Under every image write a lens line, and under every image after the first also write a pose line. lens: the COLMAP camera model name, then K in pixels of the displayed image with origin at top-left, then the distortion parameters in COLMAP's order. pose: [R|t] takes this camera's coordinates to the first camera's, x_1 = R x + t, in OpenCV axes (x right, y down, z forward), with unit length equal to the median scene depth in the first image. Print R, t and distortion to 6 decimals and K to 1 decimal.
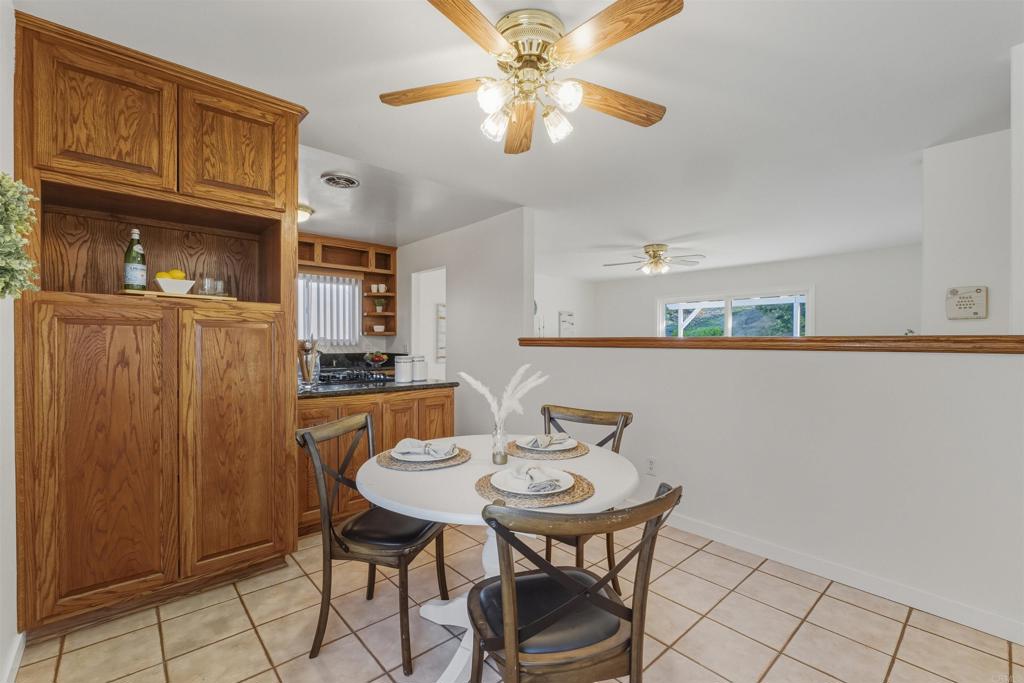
lens RADIAL K [[439.0, 0, 510.2], [0, 439.0, 345.7], [0, 0, 1]] dist [-0.002461, 0.000358]
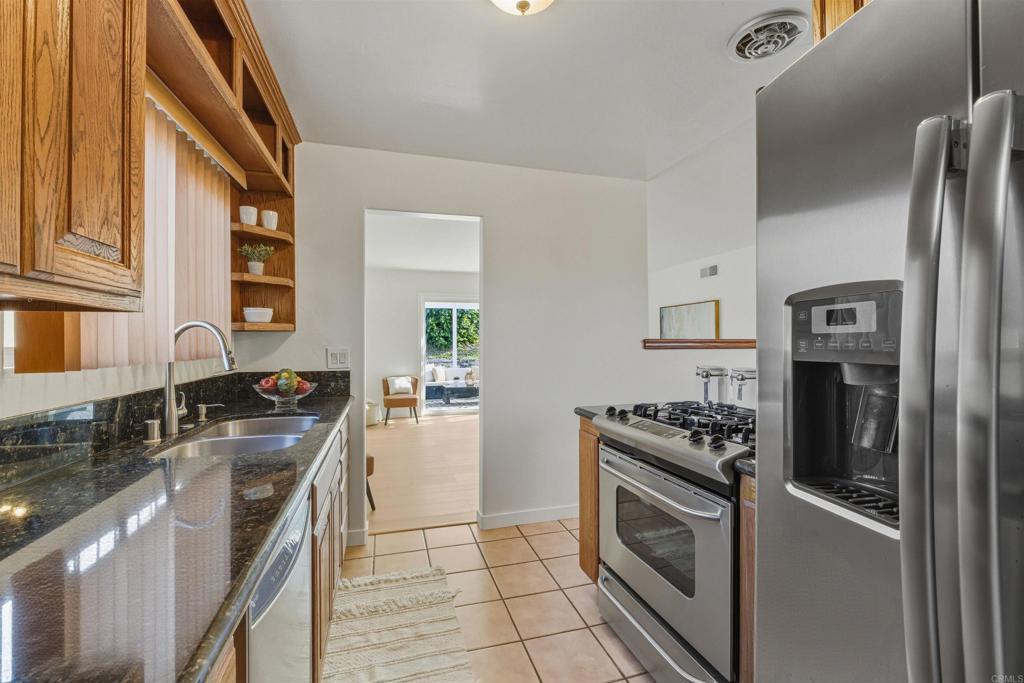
lens RADIAL K [[435.2, 0, 507.0], [0, 435.2, 338.3], [0, 0, 1]] dist [-0.001262, -0.000029]
pose [[0.433528, -0.001783, 0.901138, -0.569753], [0.009424, 0.999952, -0.002555, -0.013739], [-0.901091, 0.009600, 0.433524, 0.616010]]
